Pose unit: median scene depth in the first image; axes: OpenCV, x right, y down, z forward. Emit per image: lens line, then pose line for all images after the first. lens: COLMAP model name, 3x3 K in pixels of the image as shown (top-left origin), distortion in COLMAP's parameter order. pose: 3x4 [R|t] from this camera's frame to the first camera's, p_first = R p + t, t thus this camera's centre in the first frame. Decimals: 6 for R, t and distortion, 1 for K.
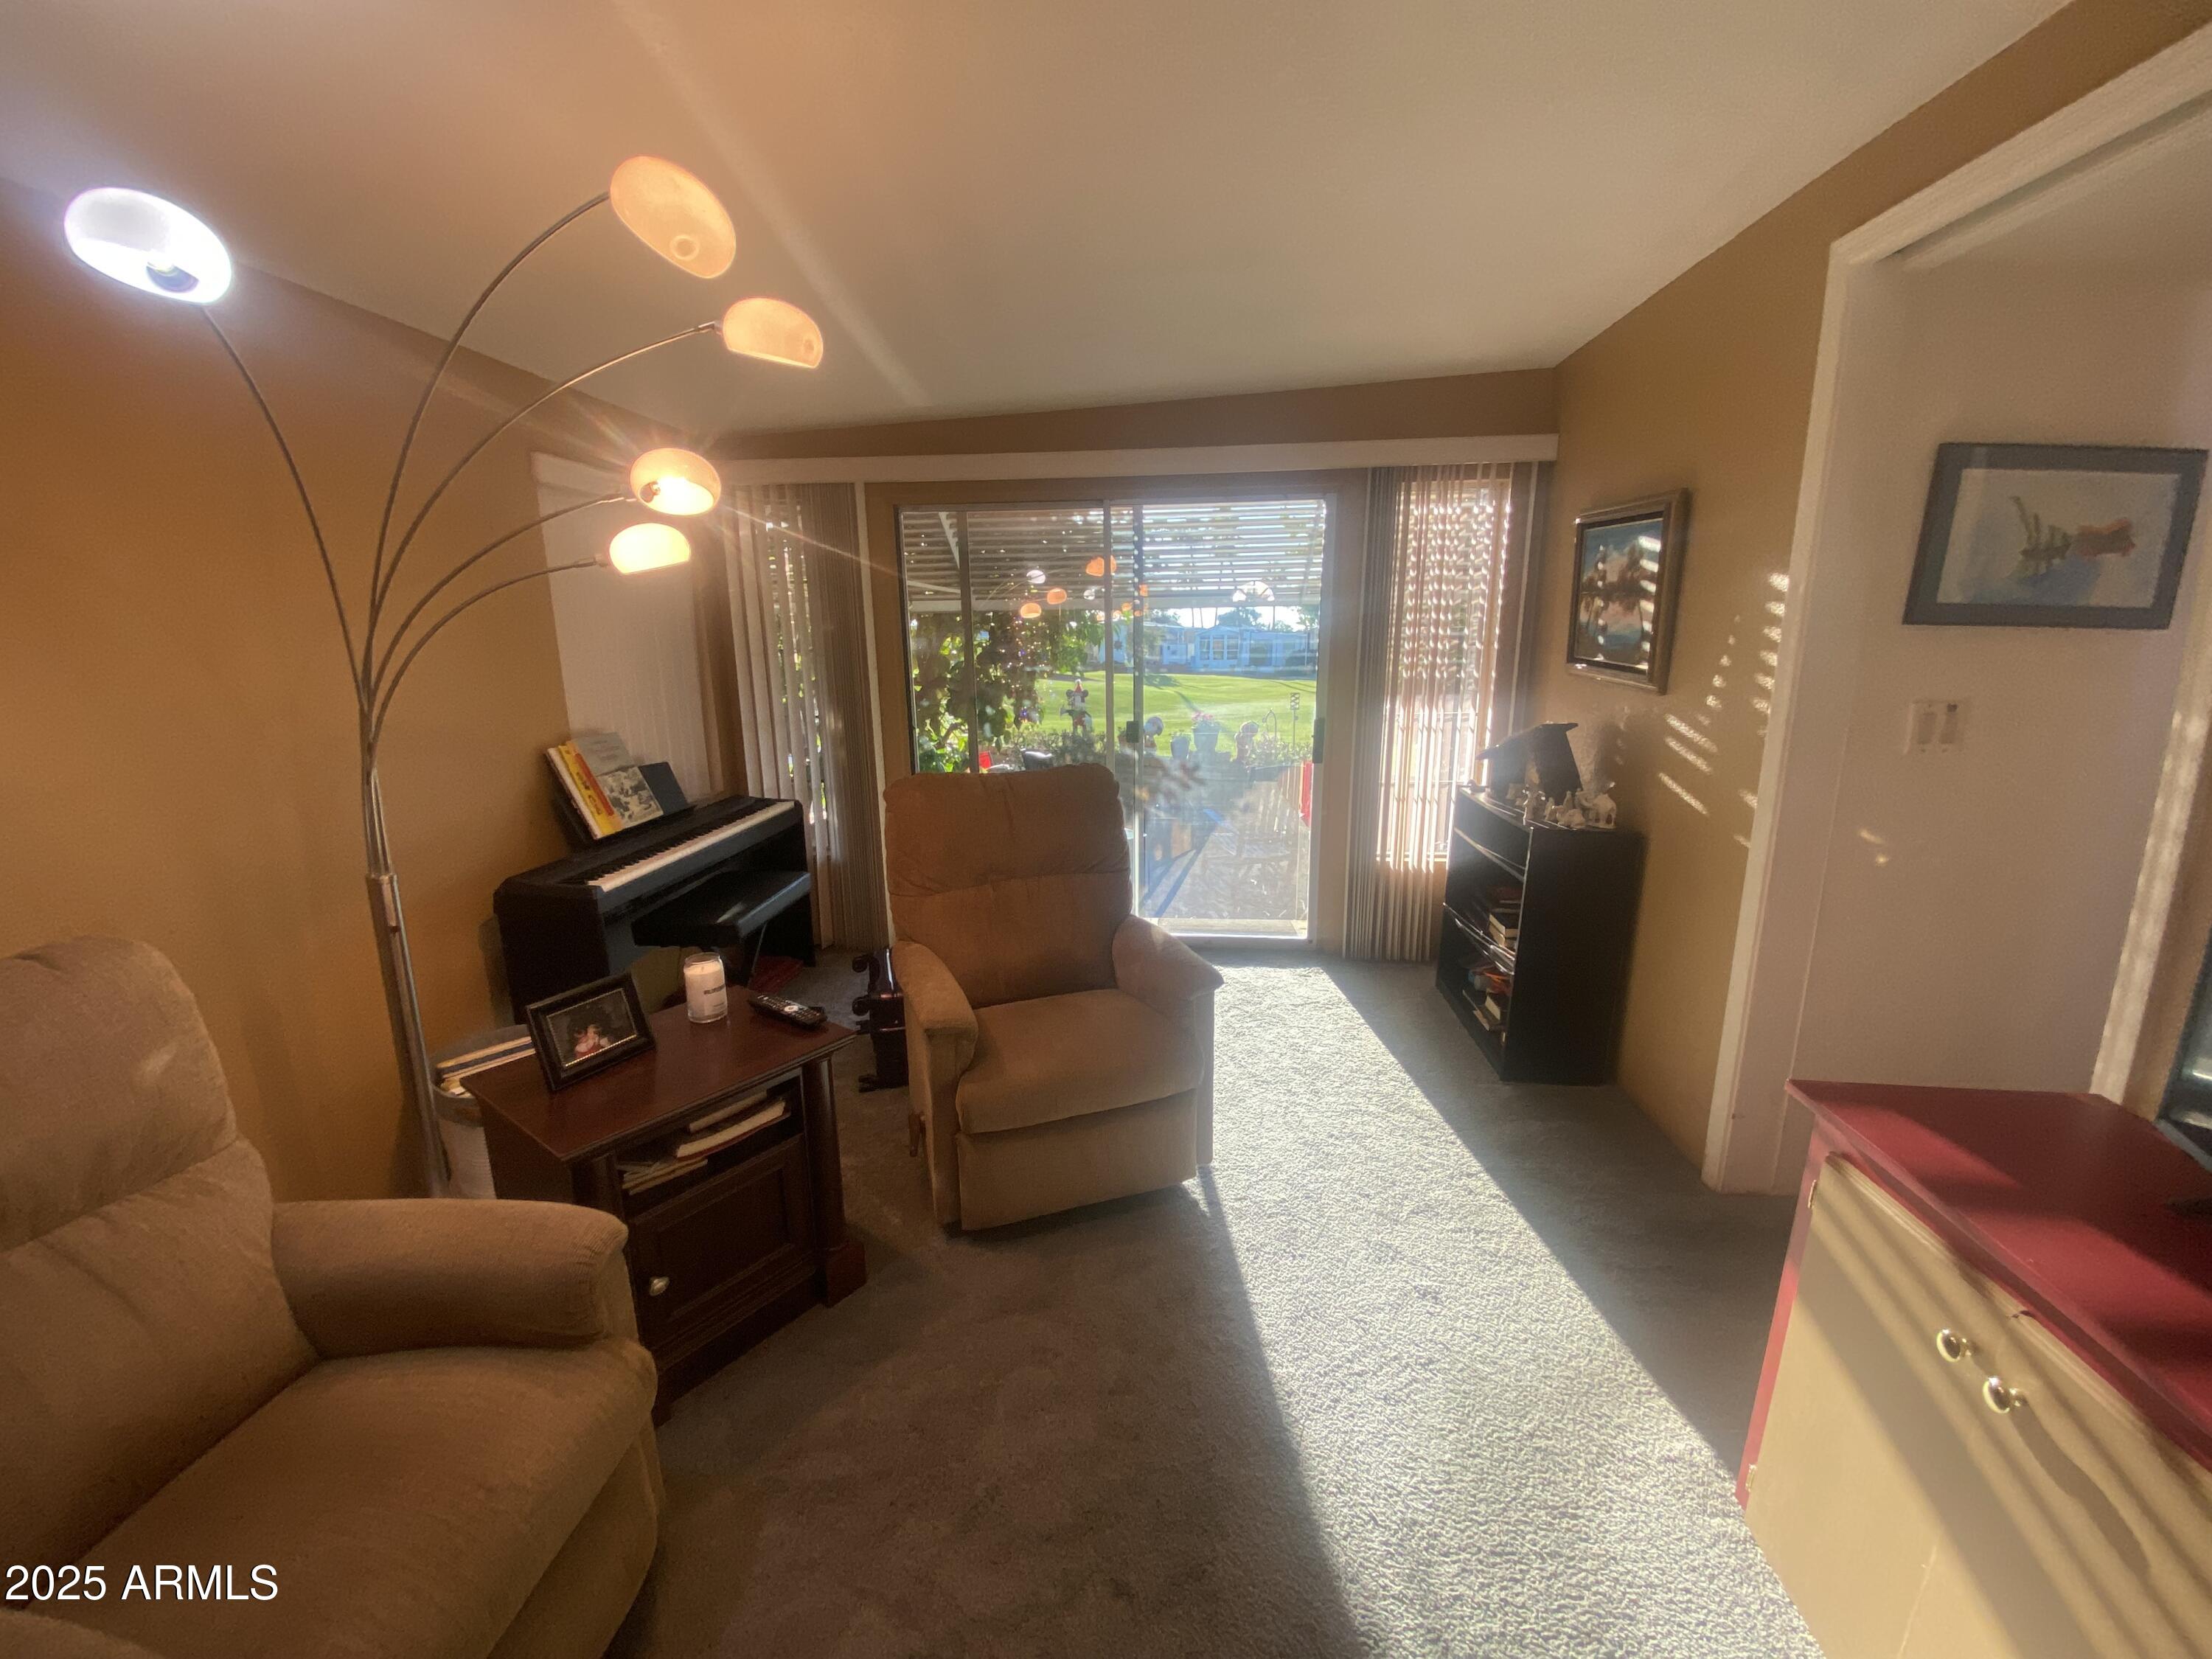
lens RADIAL K [[888.2, 0, 1113.4], [0, 888.2, 827.6], [0, 0, 1]] dist [0.012614, -0.016825]
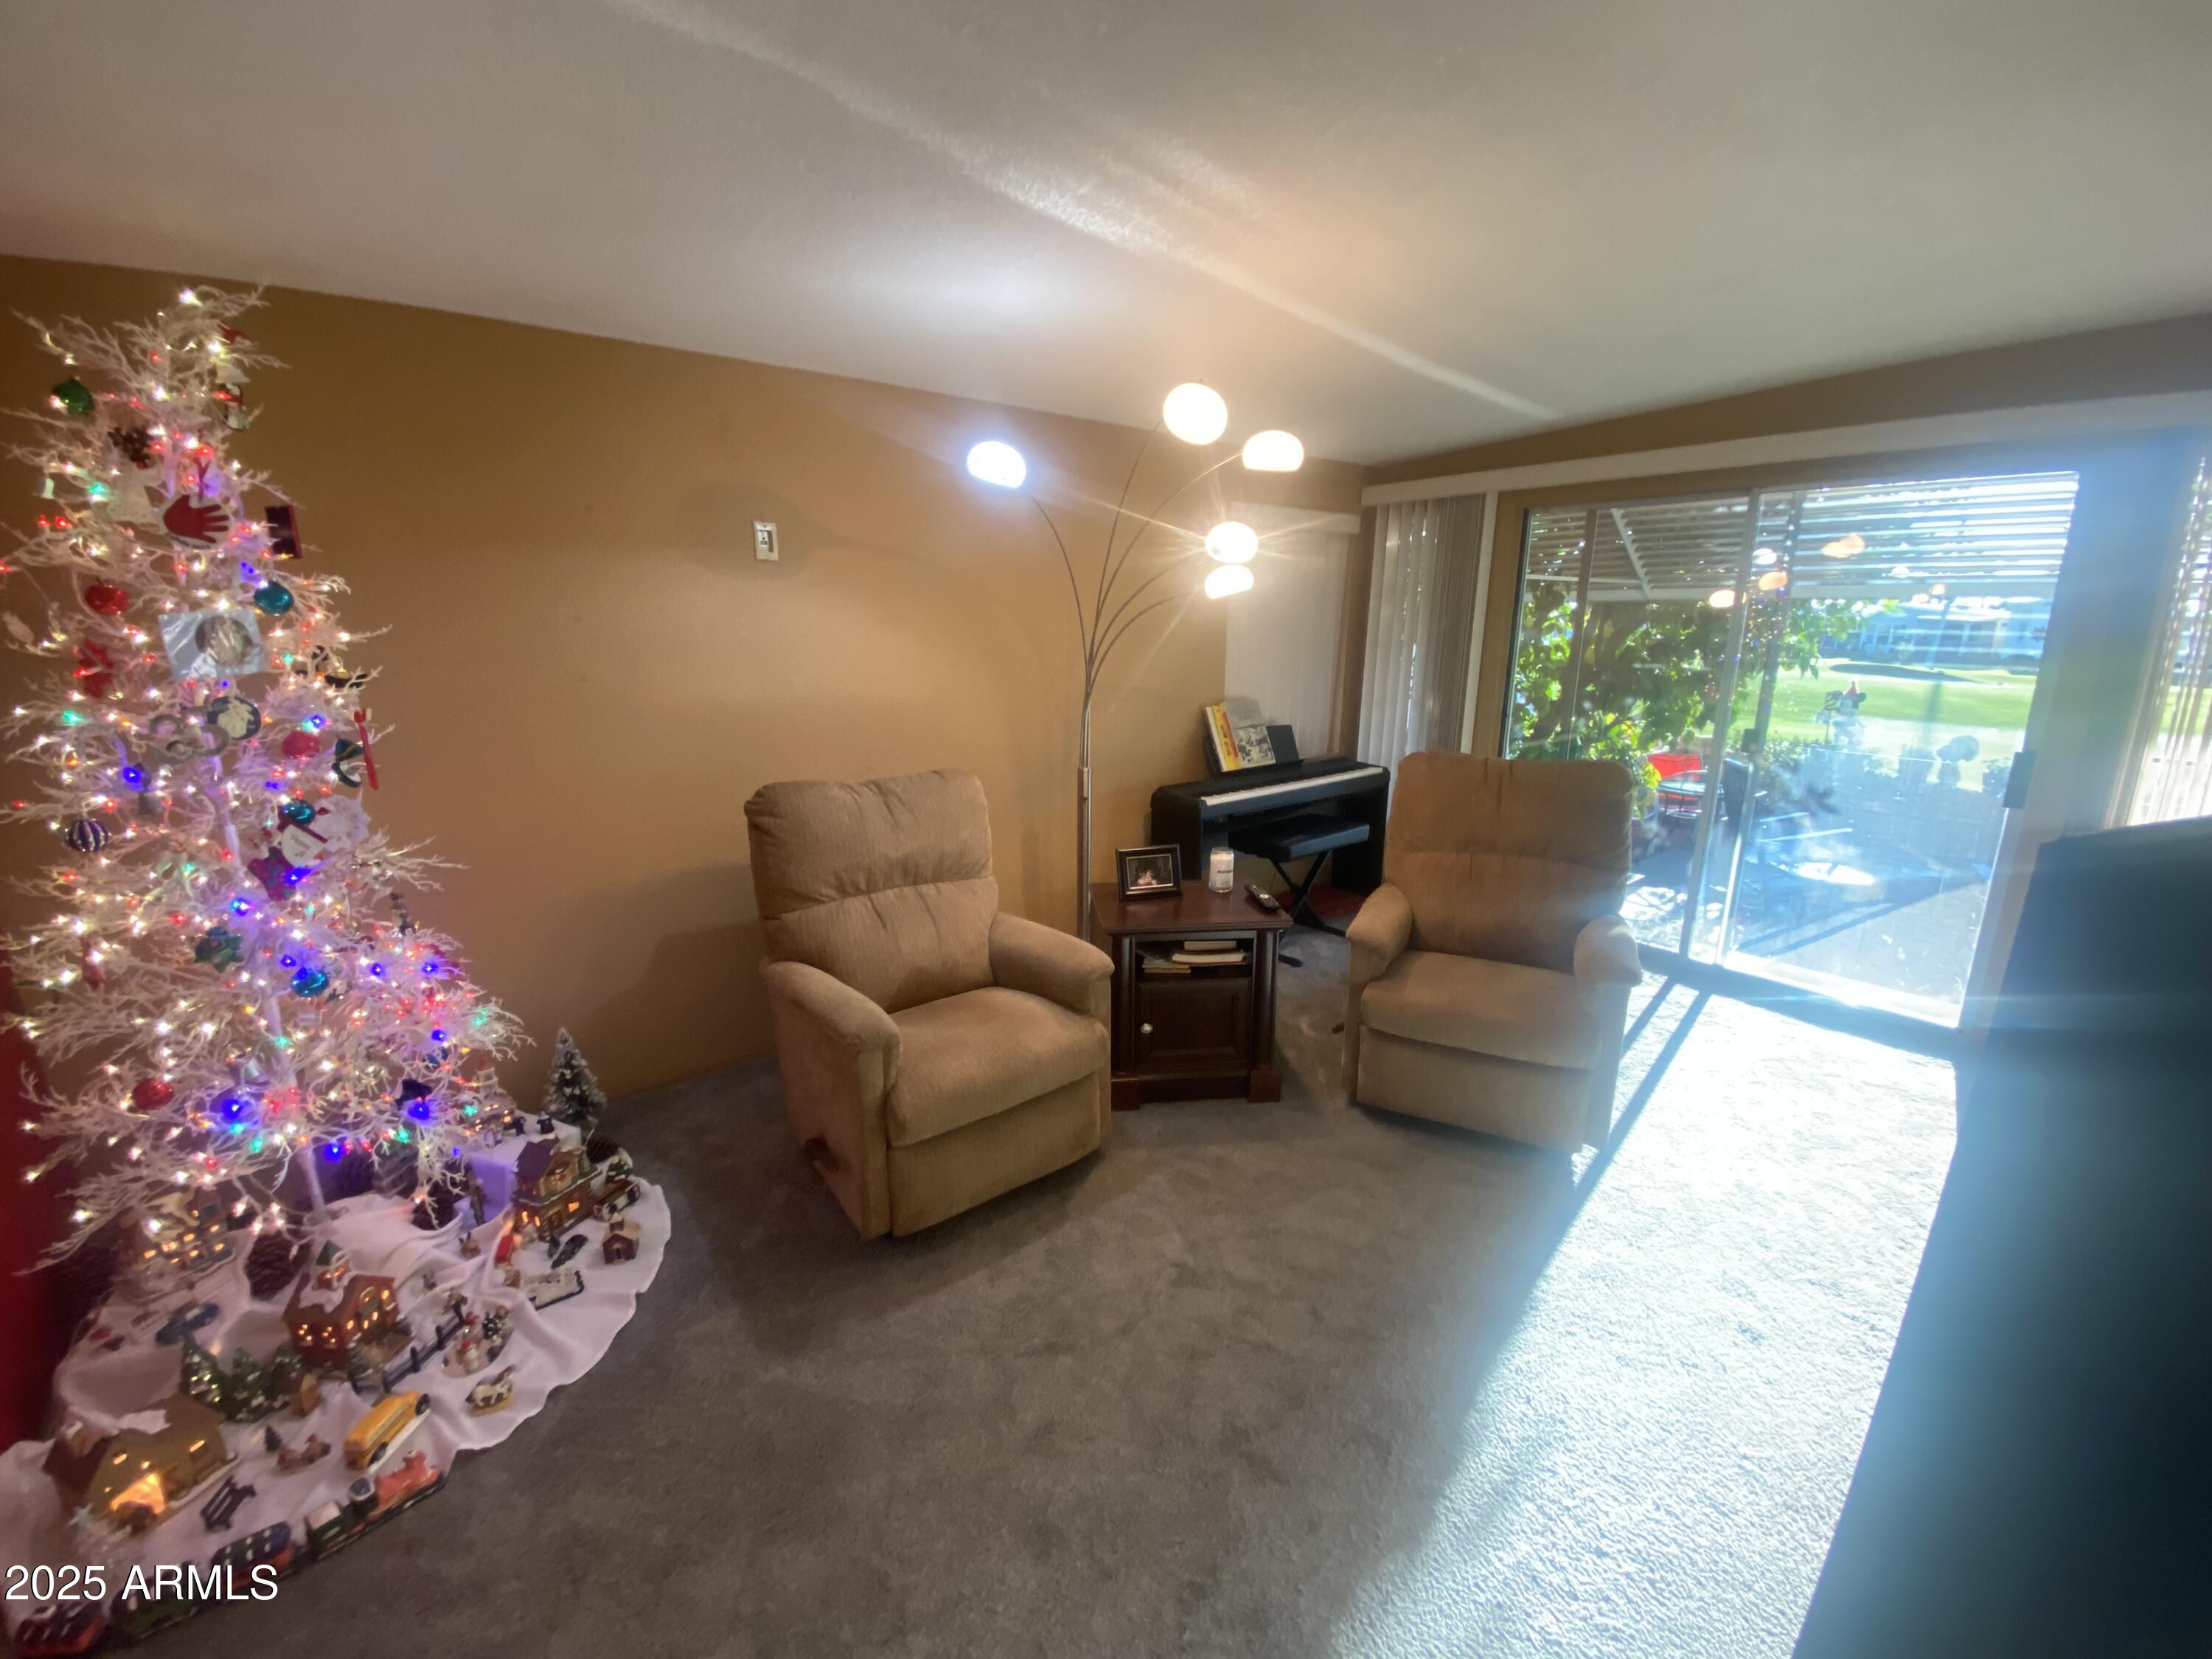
lens RADIAL K [[888.2, 0, 1096.7], [0, 888.2, 830.8], [0, 0, 1]] dist [0.012614, -0.016825]
pose [[0.684886, 0.177138, -0.706791, 0.399796], [-0.160317, 0.982864, 0.090980, 0.010390], [0.710795, 0.051000, 0.701547, -0.188357]]
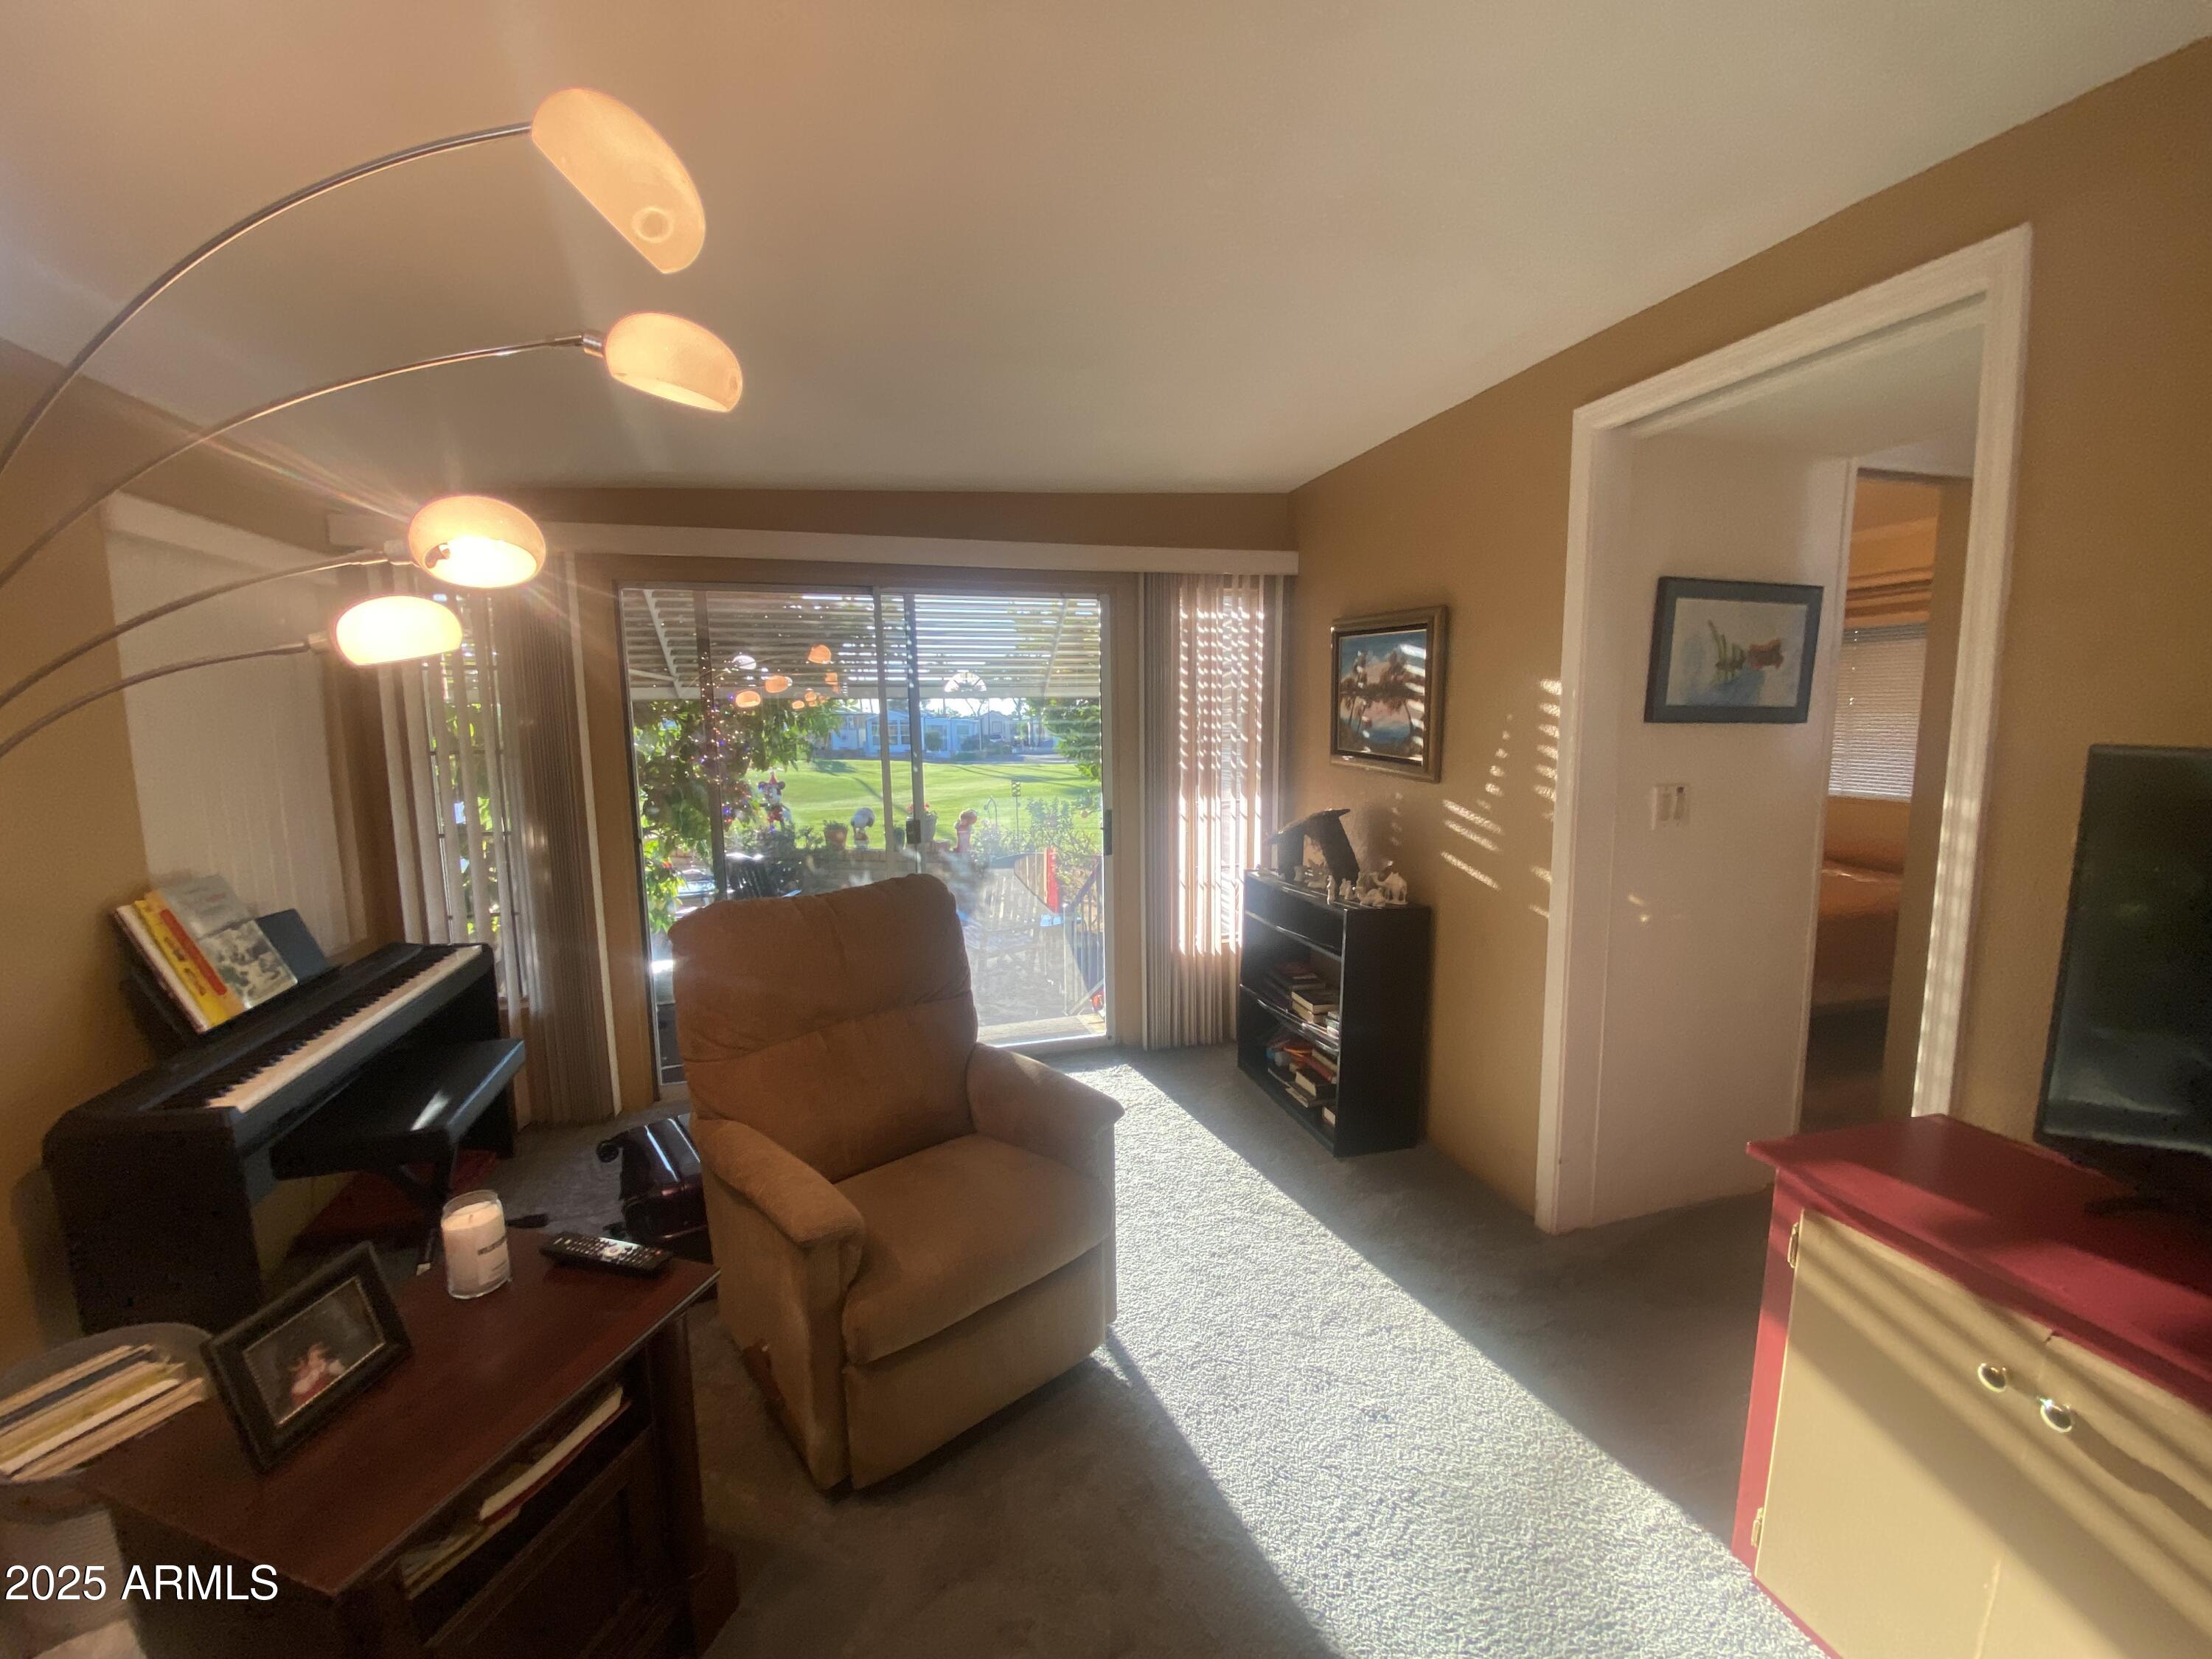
lens RADIAL K [[888.2, 0, 1110.0], [0, 888.2, 826.4], [0, 0, 1]] dist [0.012614, -0.016825]
pose [[0.934340, -0.045796, 0.353429, -0.199445], [0.078853, 0.993695, -0.079700, -0.045544], [-0.347551, 0.102335, 0.932060, 0.126377]]
